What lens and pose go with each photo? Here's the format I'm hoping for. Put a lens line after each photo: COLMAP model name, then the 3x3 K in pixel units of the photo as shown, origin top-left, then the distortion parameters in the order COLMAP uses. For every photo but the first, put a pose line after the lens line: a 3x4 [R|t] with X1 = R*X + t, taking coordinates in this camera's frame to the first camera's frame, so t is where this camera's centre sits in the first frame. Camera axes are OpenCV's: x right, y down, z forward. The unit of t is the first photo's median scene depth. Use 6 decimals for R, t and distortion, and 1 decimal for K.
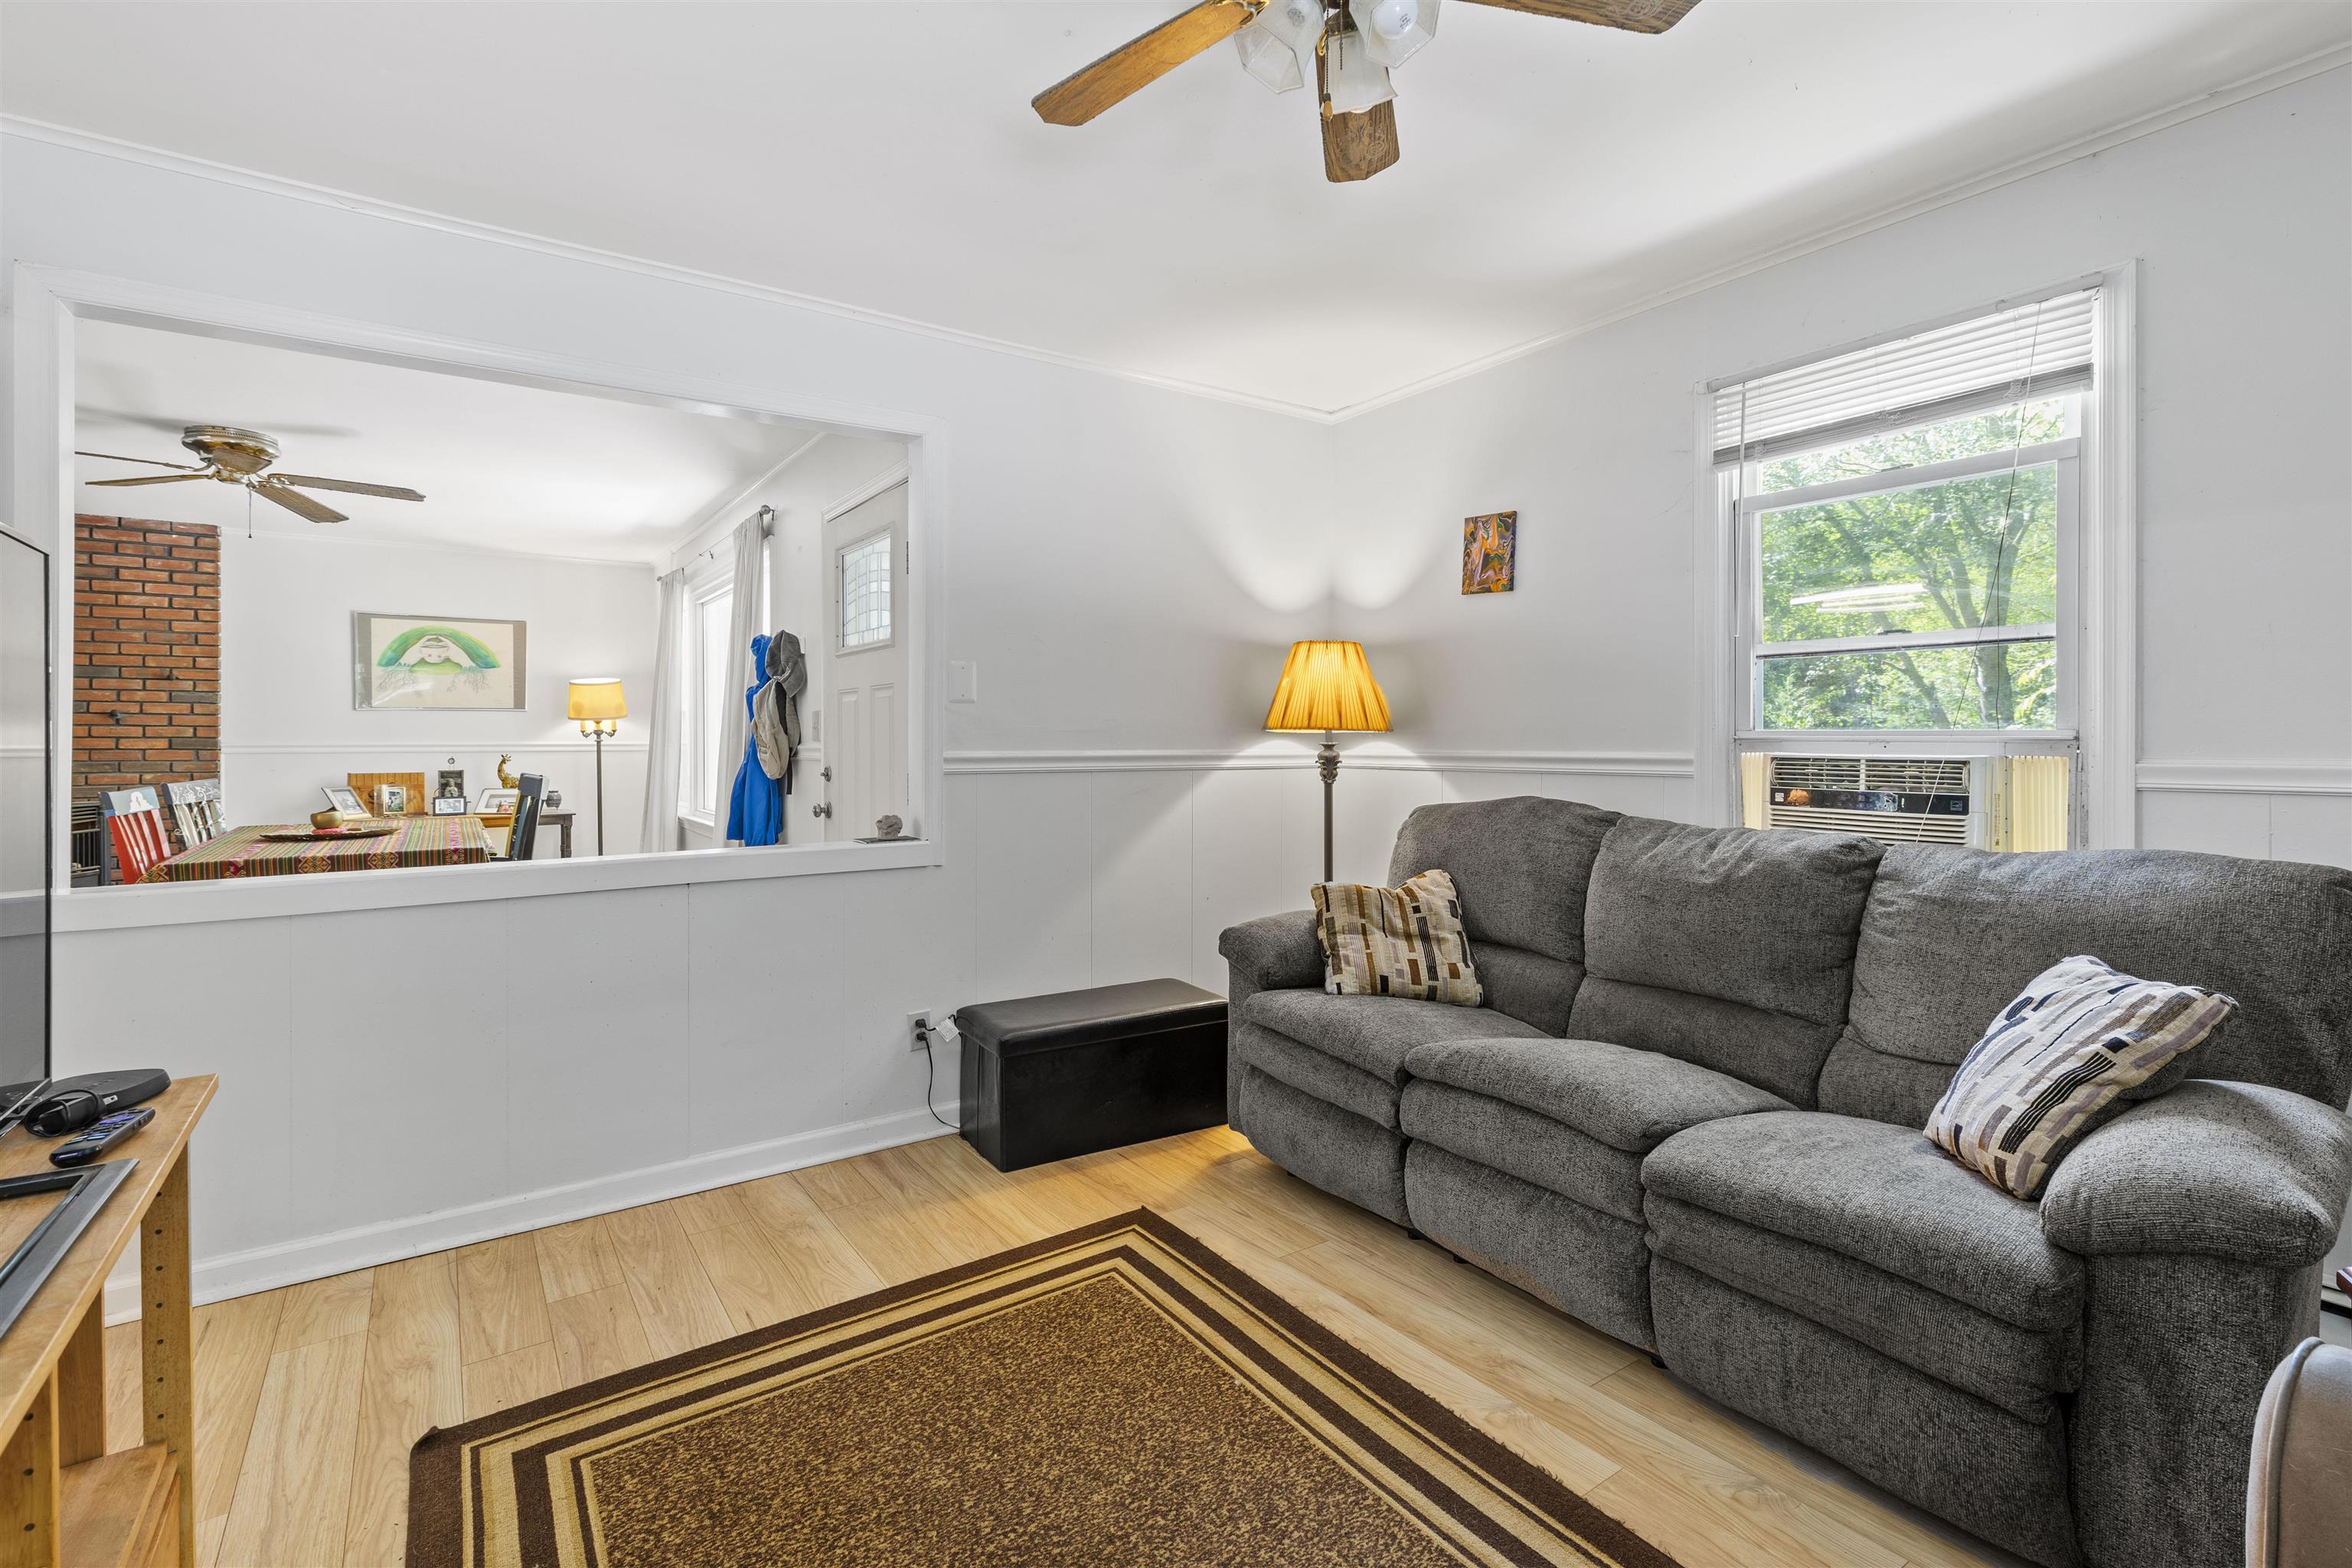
lens RADIAL K [[1083.5, 0, 1217.8], [0, 1083.5, 732.4], [0, 0, 1]] dist [0.010446, -0.001196]
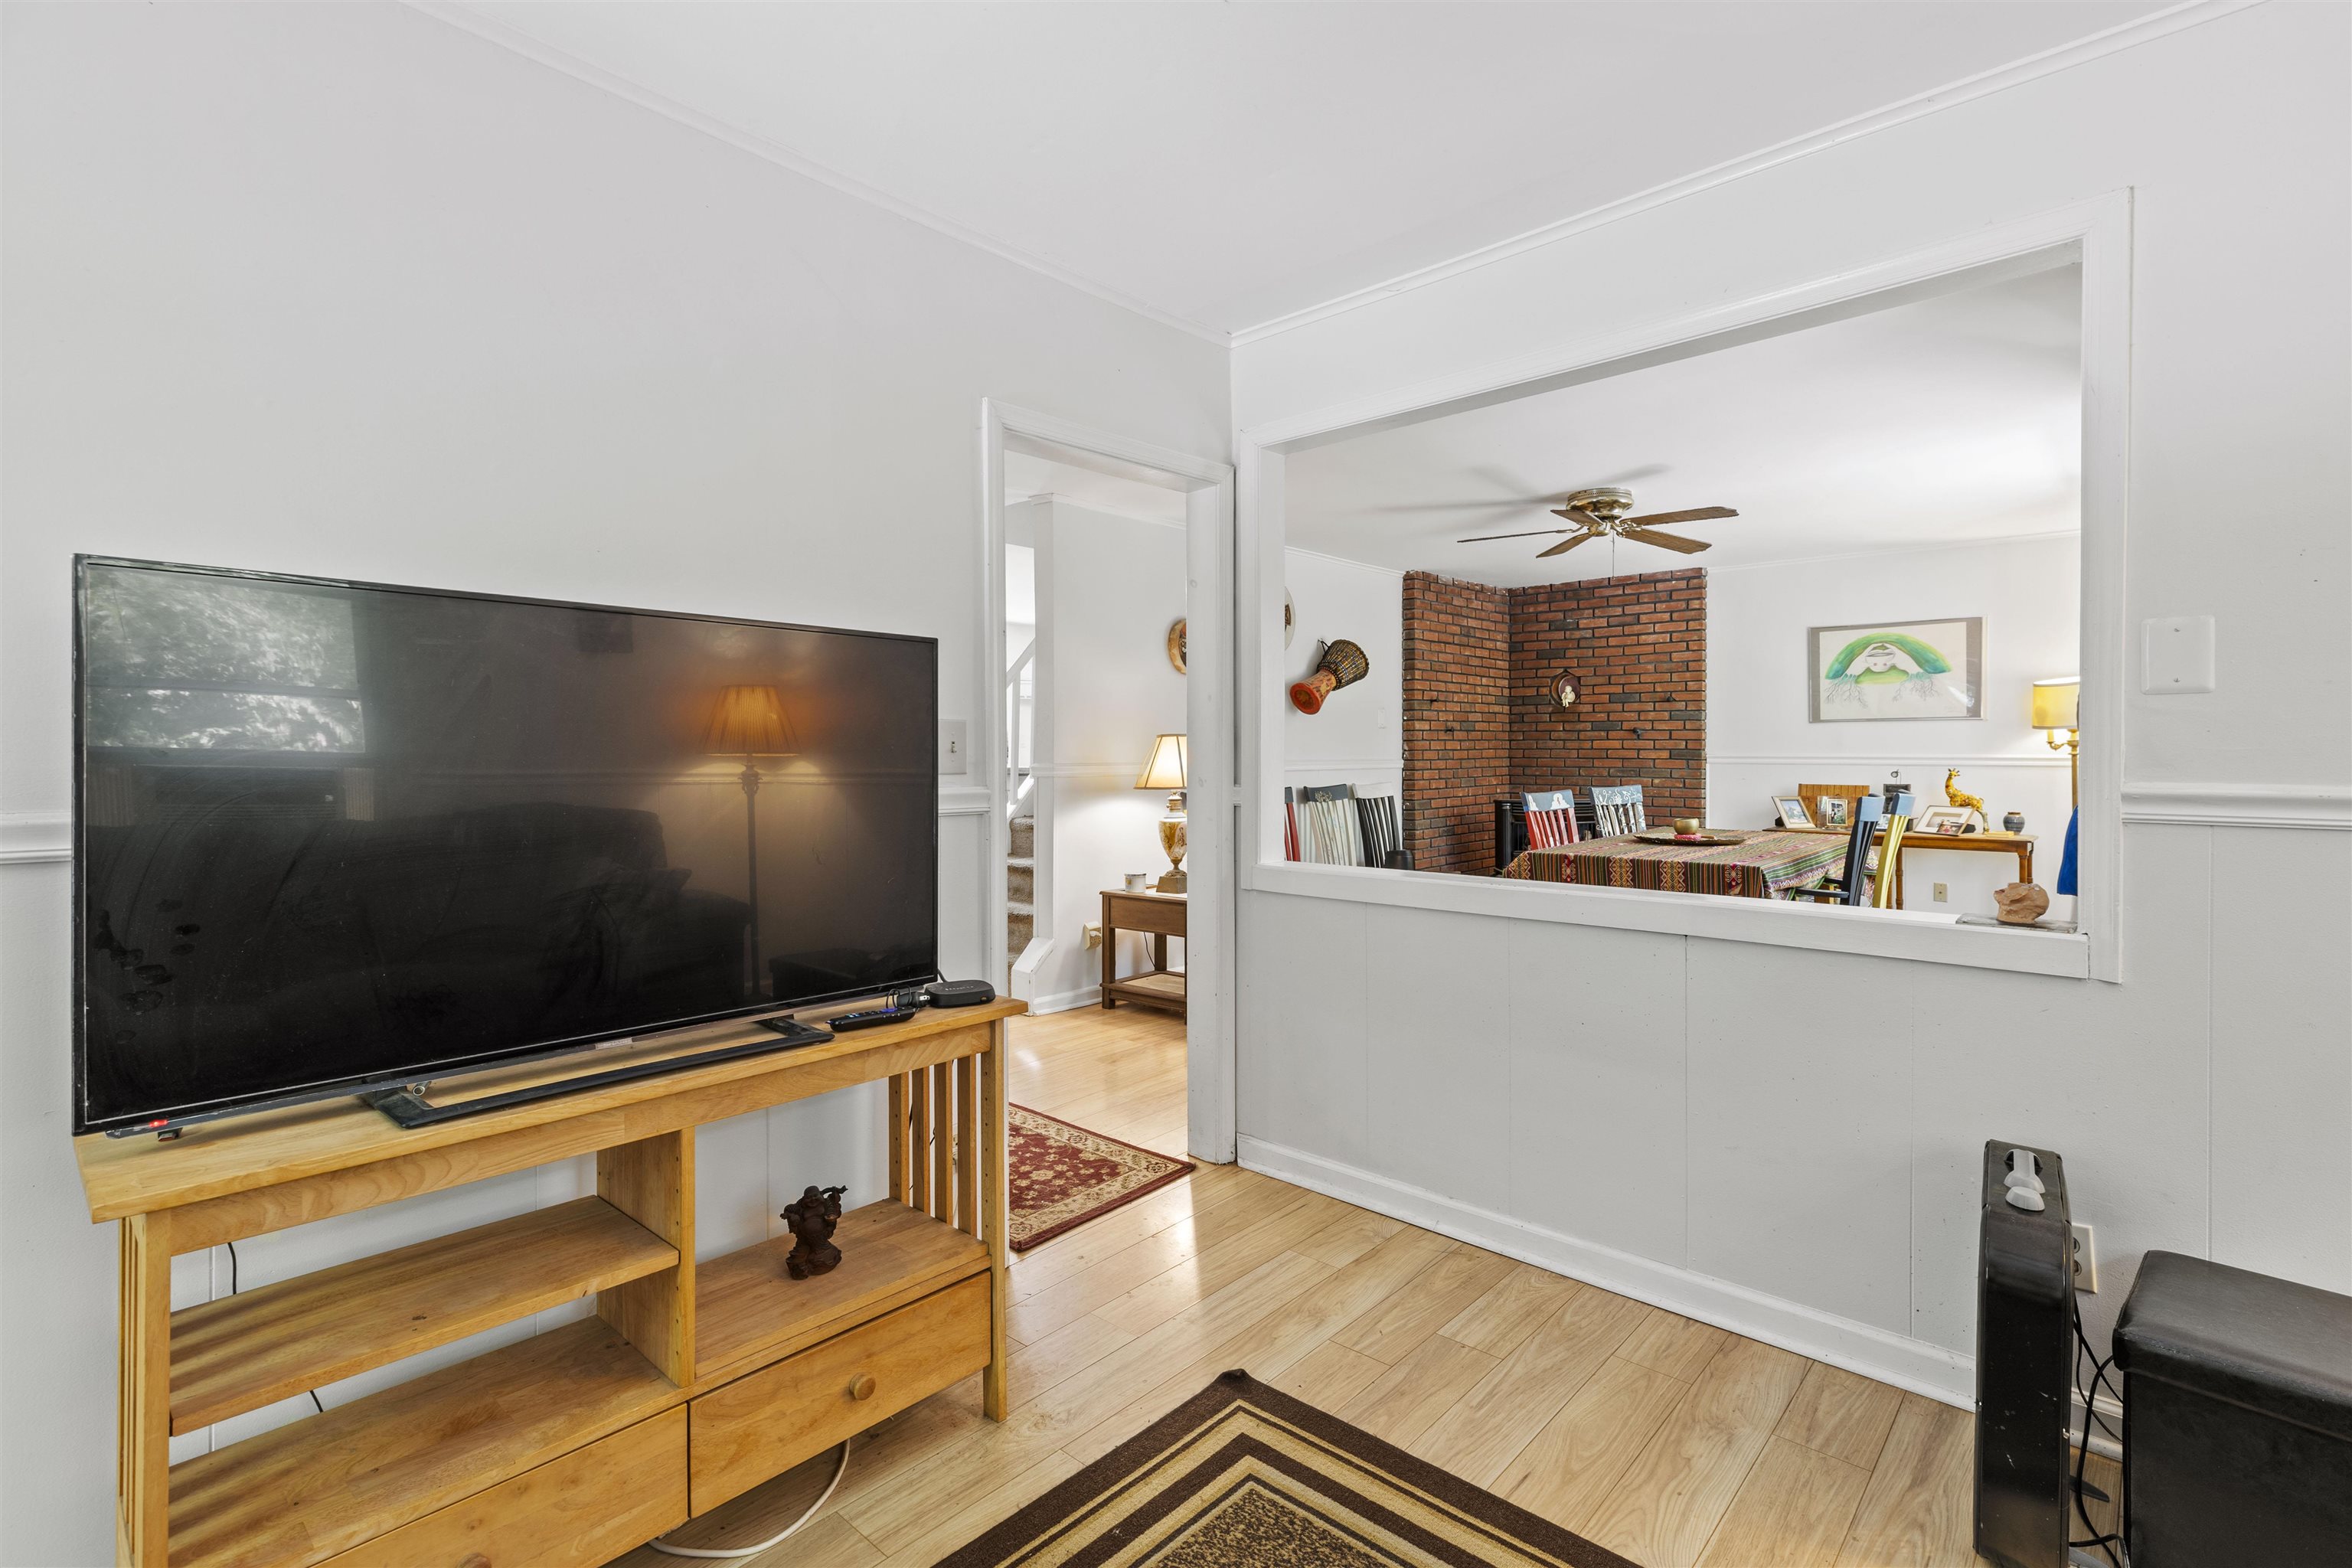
lens RADIAL K [[1083.5, 0, 1165.5], [0, 1083.5, 757.7], [0, 0, 1]] dist [0.010446, -0.001196]
pose [[0.200273, 0.009551, -0.979694, 0.141406], [0.005851, 0.999923, 0.010944, -0.003321], [0.979723, -0.007924, 0.200202, 0.276335]]
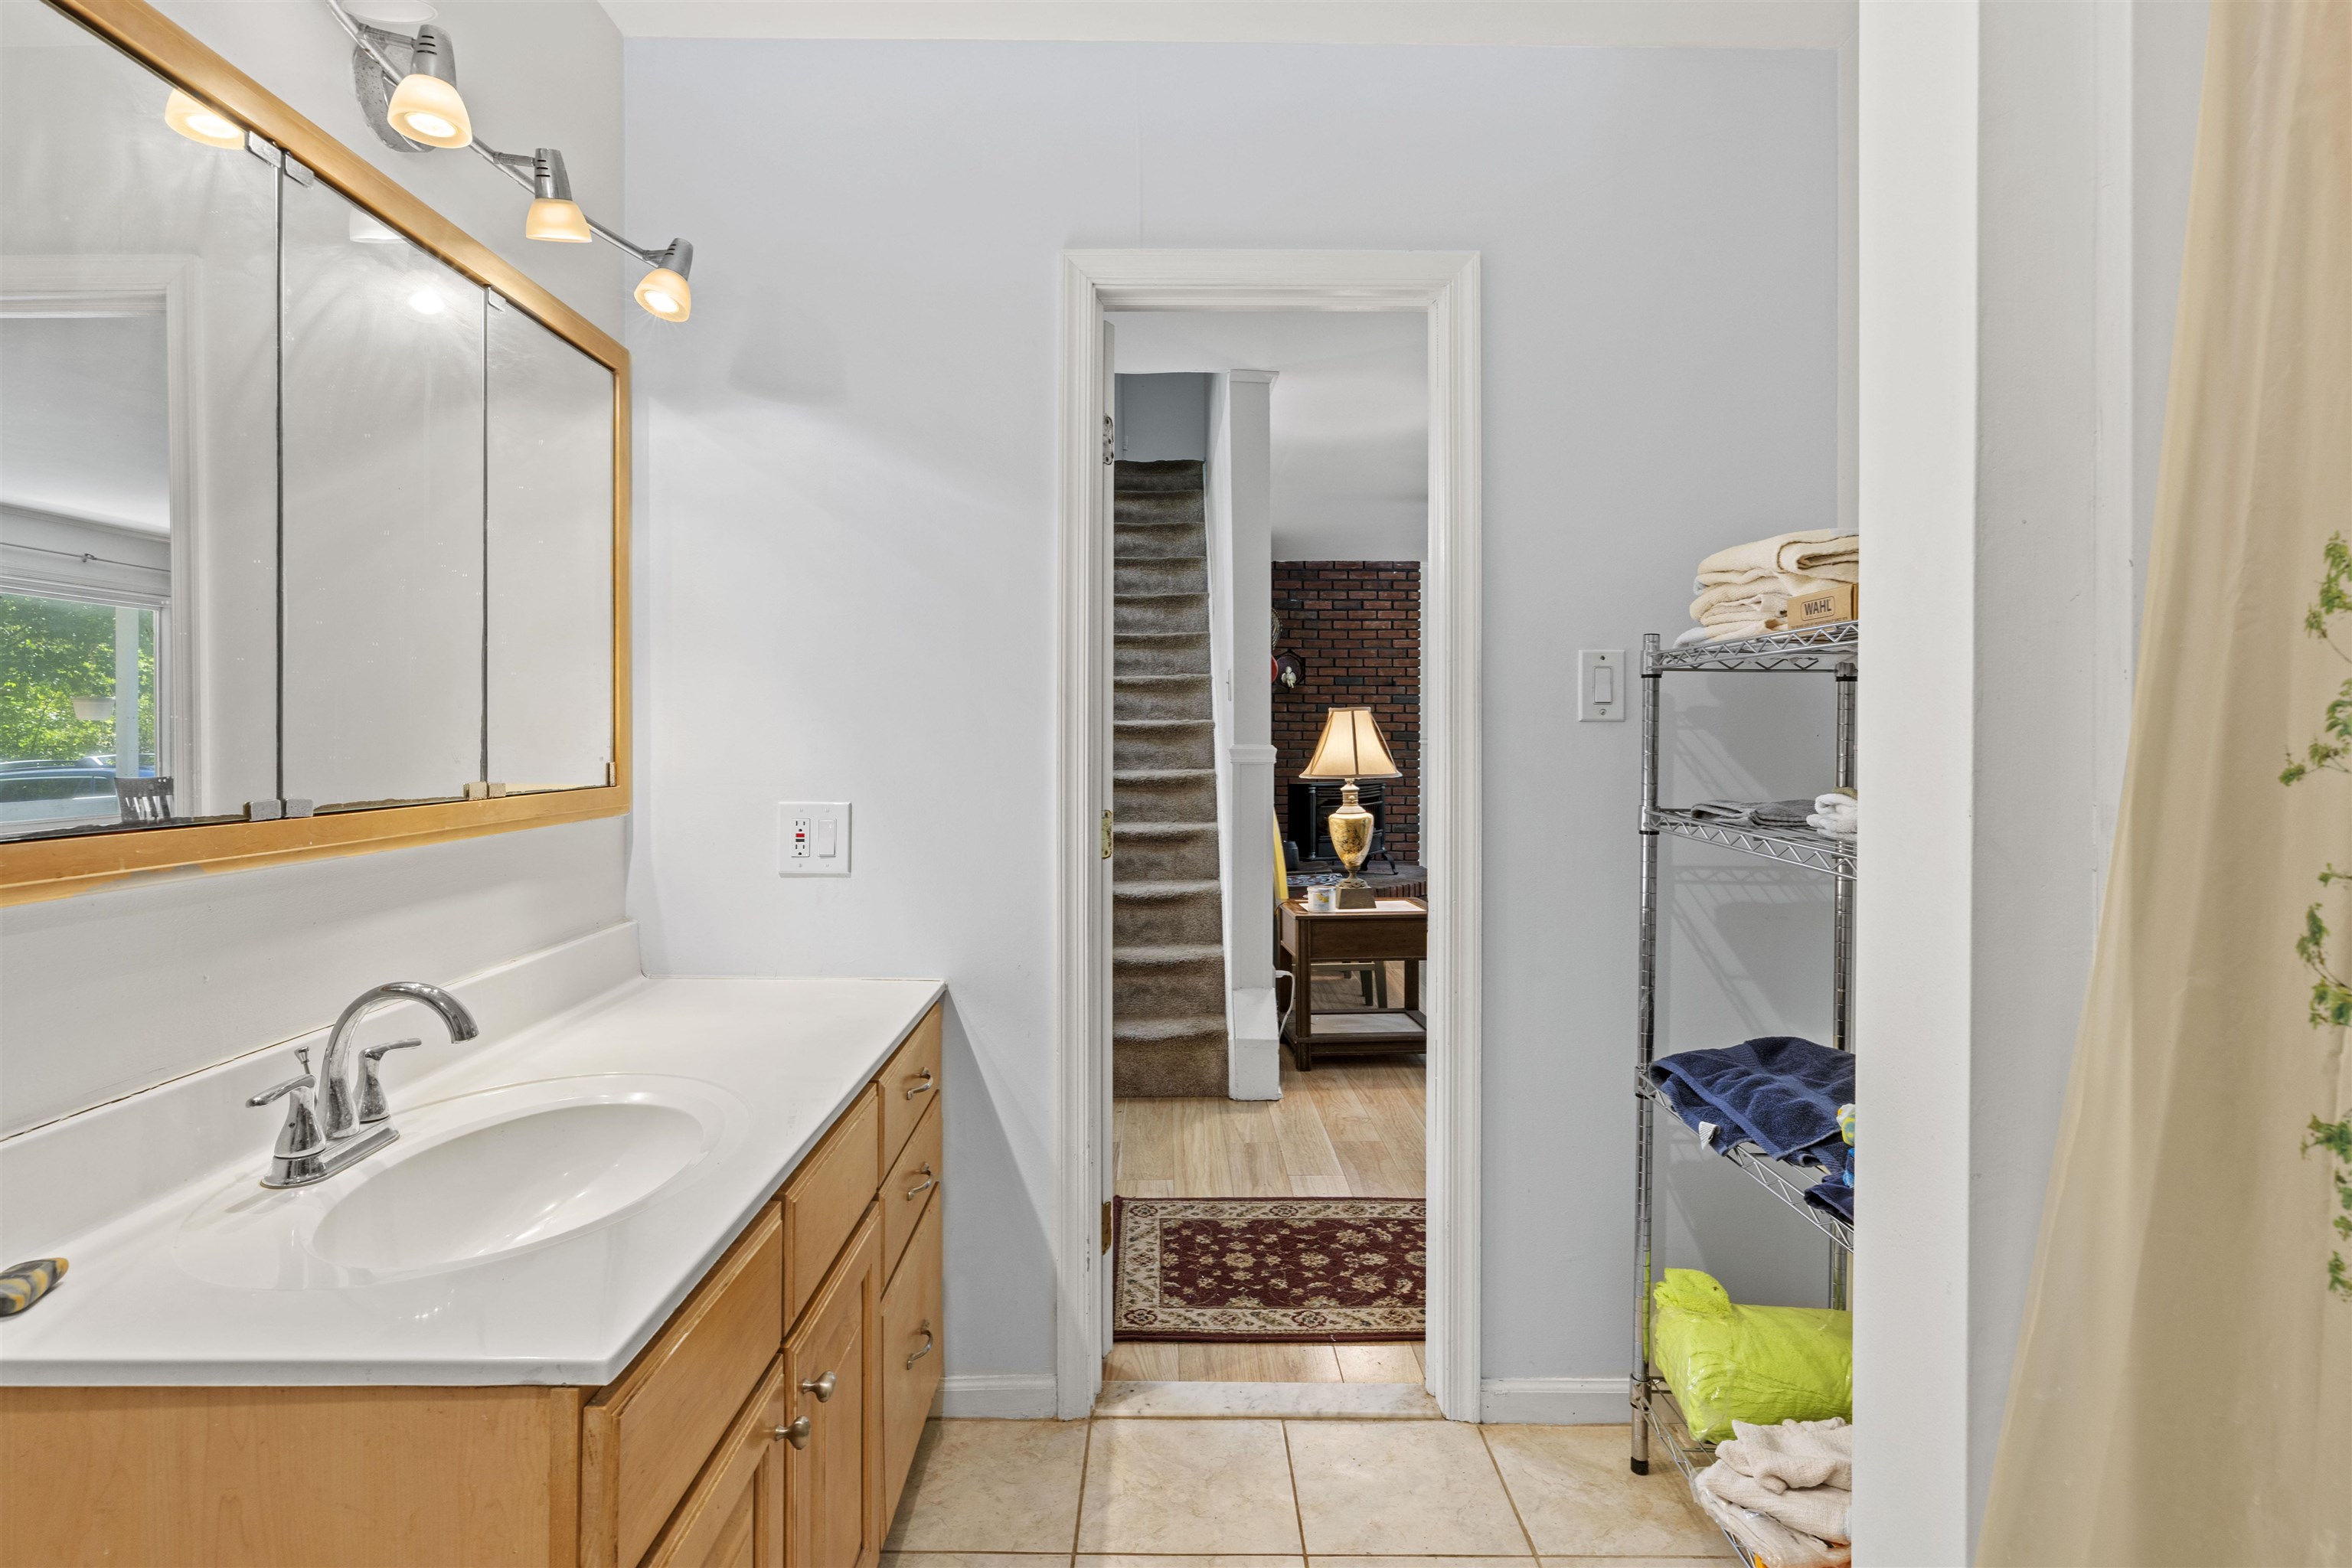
lens RADIAL K [[1161.8, 0, 1161.9], [0, 1161.8, 730.1], [0, 0, 1]] dist [0.004213, 0.006169]
pose [[0.804429, 0.003558, -0.594038, -0.486659], [-0.003404, 0.999993, 0.001381, 0.002828], [0.594038, 0.000911, 0.804436, -0.317798]]
